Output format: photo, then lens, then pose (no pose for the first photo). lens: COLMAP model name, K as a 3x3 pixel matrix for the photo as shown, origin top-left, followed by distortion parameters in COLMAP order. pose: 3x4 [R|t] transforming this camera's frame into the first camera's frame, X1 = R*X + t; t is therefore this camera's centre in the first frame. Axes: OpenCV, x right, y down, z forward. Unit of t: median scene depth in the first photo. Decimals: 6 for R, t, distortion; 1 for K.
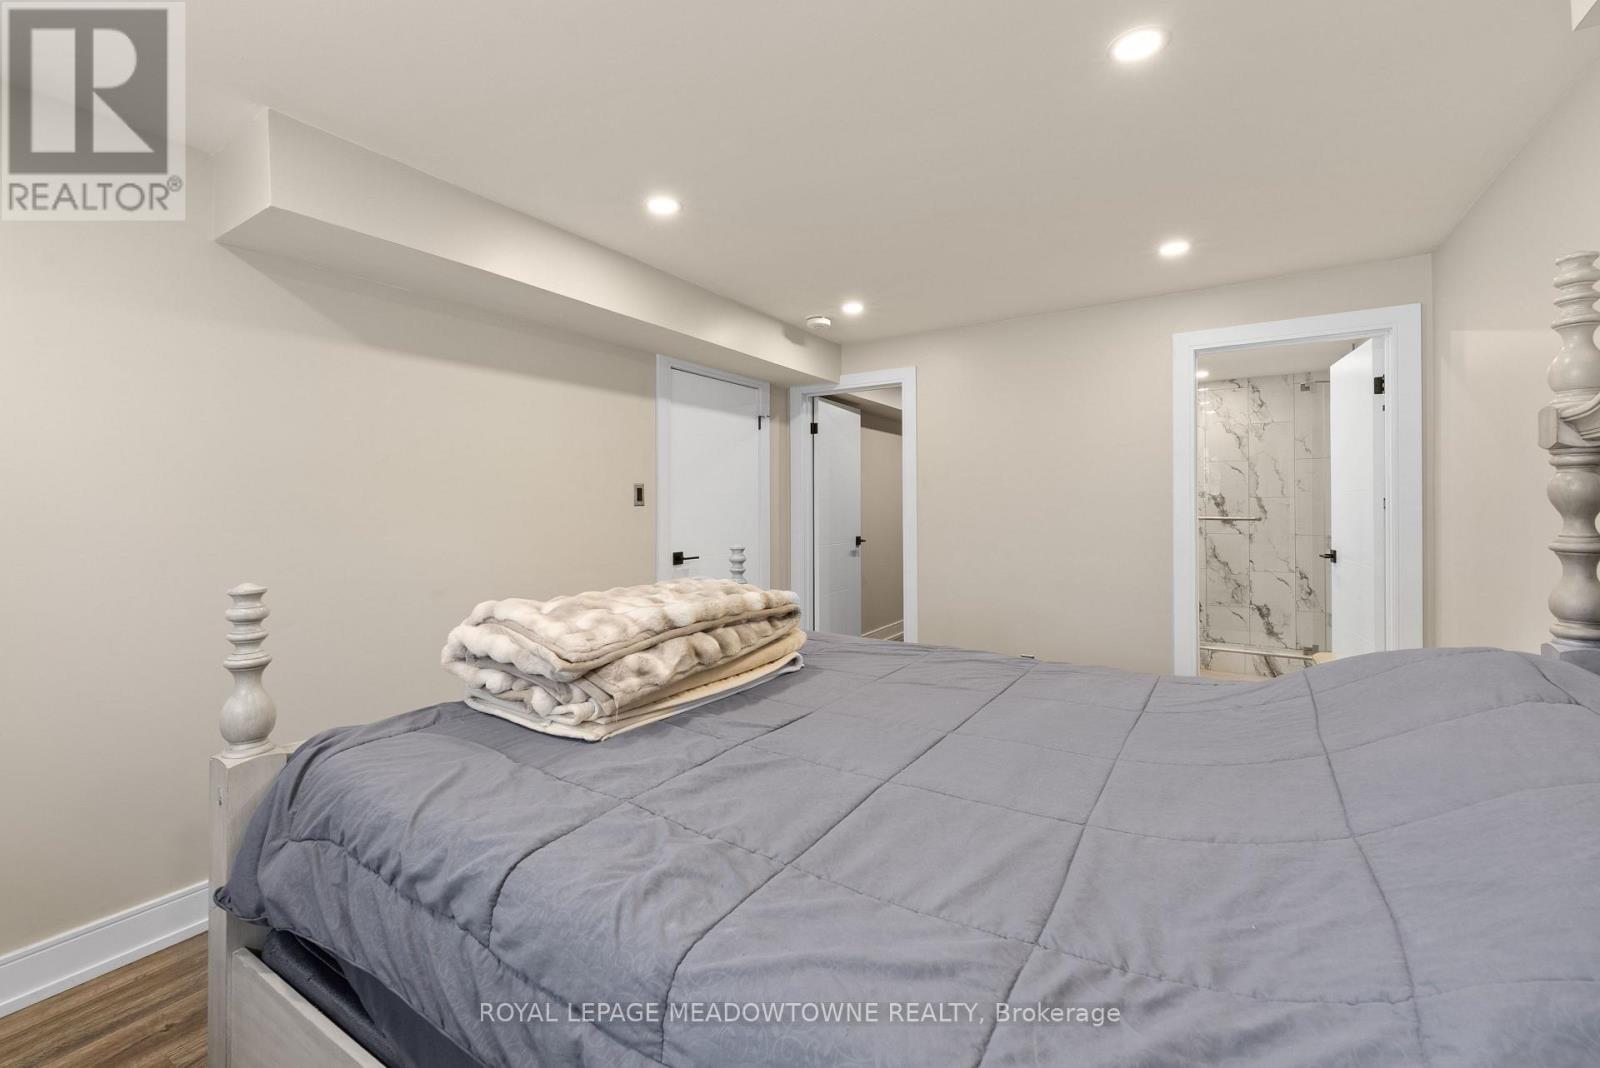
lens RADIAL K [[653.0, 0, 800.2], [0, 653.0, 504.3], [0, 0, 1]] dist [-0.000062, 0.000016]
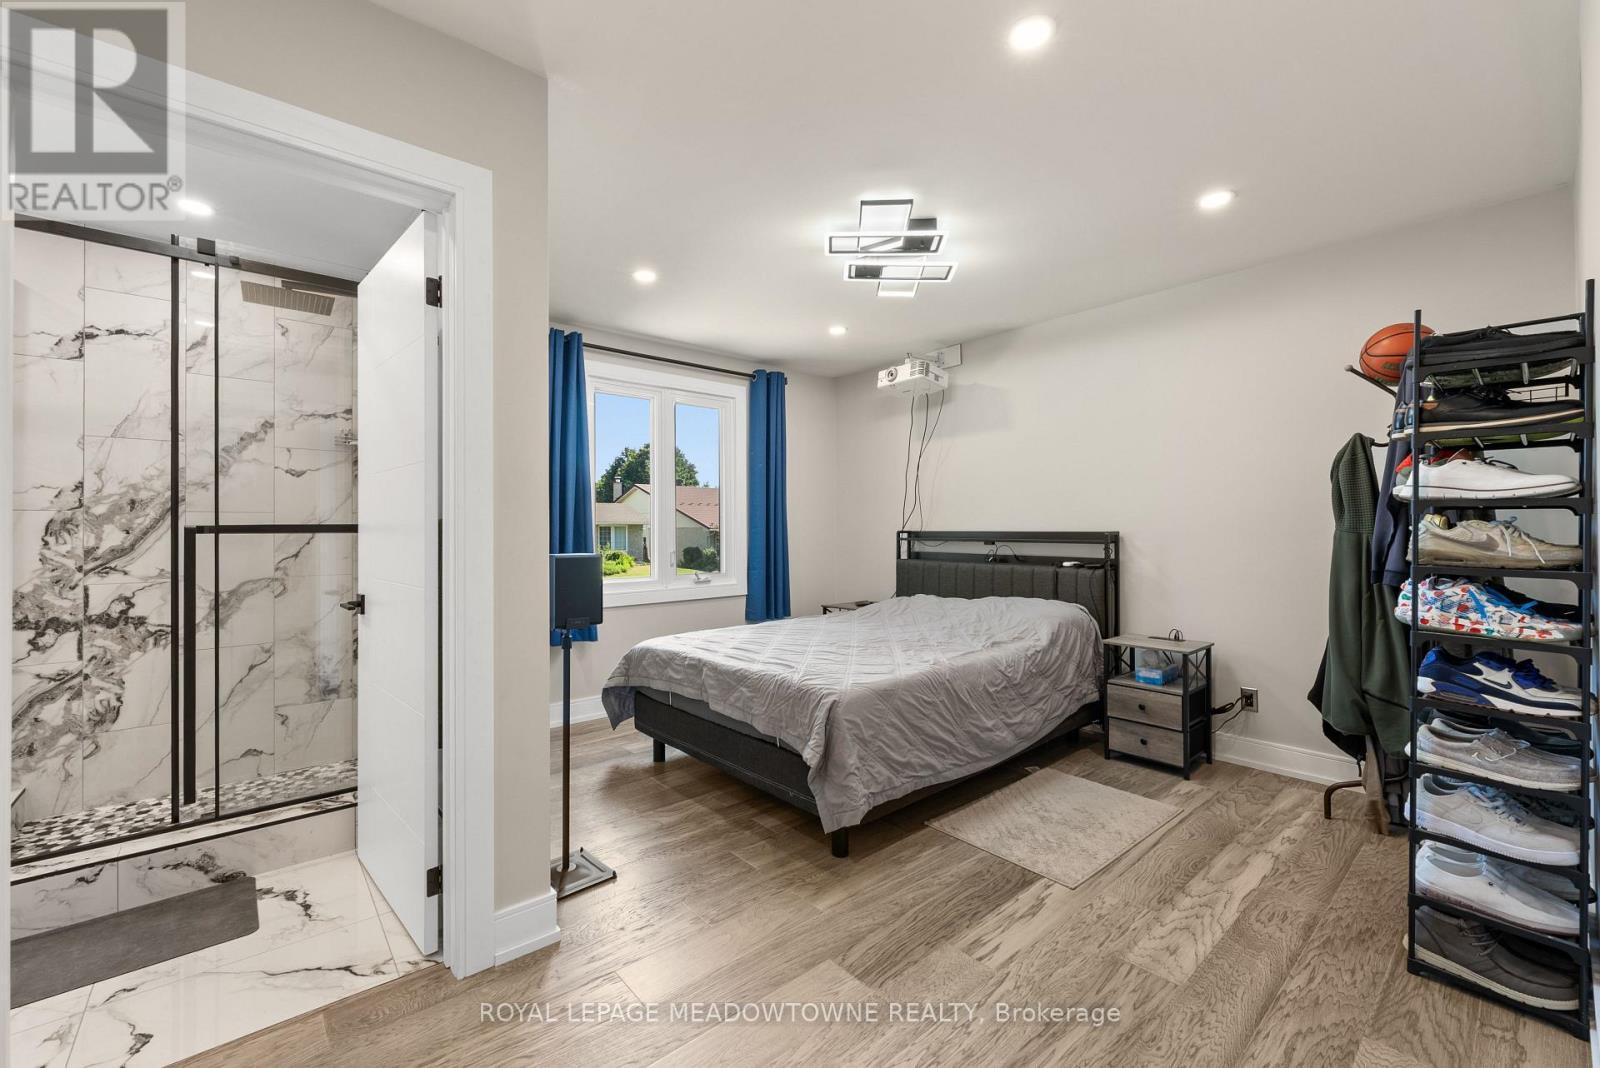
lens RADIAL K [[646.2, 0, 800.0], [0, 646.2, 534.0], [0, 0, 1]] dist [0.000340, 0.000135]
pose [[0.300715, 0.003341, 0.953708, 0.431997], [-0.003103, 0.999992, -0.002525, 0.018267], [-0.953709, -0.002200, 0.300723, 0.507538]]
